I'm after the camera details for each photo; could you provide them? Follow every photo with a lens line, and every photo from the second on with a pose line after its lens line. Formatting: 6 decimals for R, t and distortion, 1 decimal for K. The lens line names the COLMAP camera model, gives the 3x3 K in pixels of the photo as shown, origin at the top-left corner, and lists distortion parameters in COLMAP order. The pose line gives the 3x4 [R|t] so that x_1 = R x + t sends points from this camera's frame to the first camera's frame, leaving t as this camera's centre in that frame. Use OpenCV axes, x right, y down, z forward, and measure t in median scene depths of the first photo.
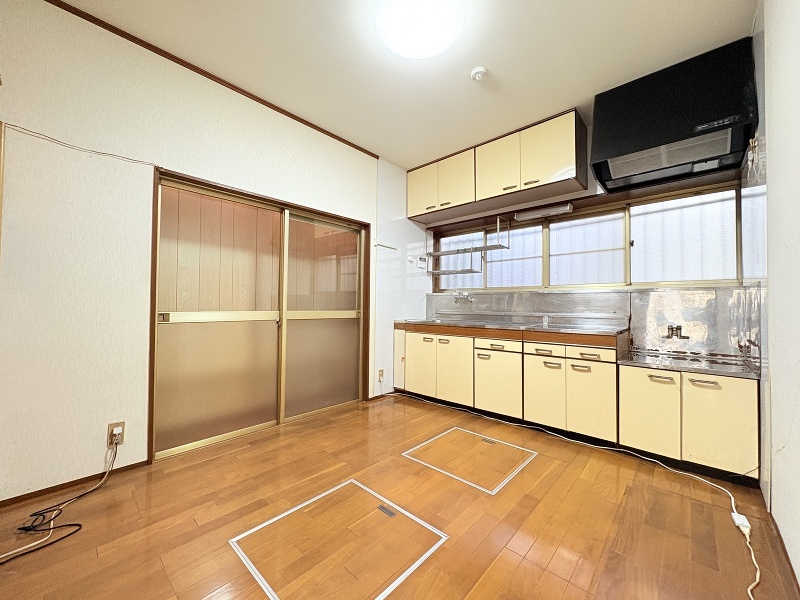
lens RADIAL K [[317.8, 0, 399.5], [0, 317.8, 301.7], [0, 0, 1]] dist [-0.003978, 0.000409]
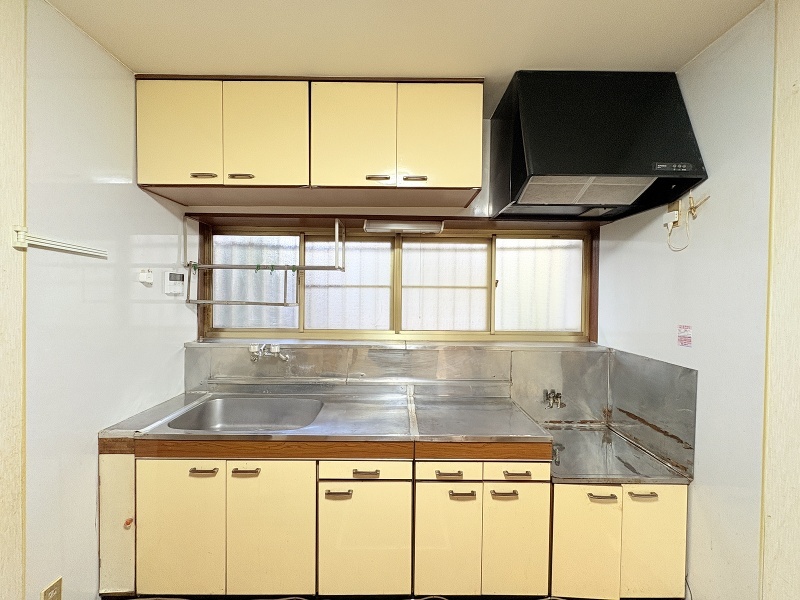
lens RADIAL K [[317.8, 0, 398.9], [0, 317.8, 299.2], [0, 0, 1]] dist [-0.003978, 0.000409]
pose [[0.733022, -0.008487, 0.680152, -0.009780], [-0.015909, 0.999435, 0.029617, -0.133894], [-0.680019, -0.032530, 0.732473, 0.462725]]
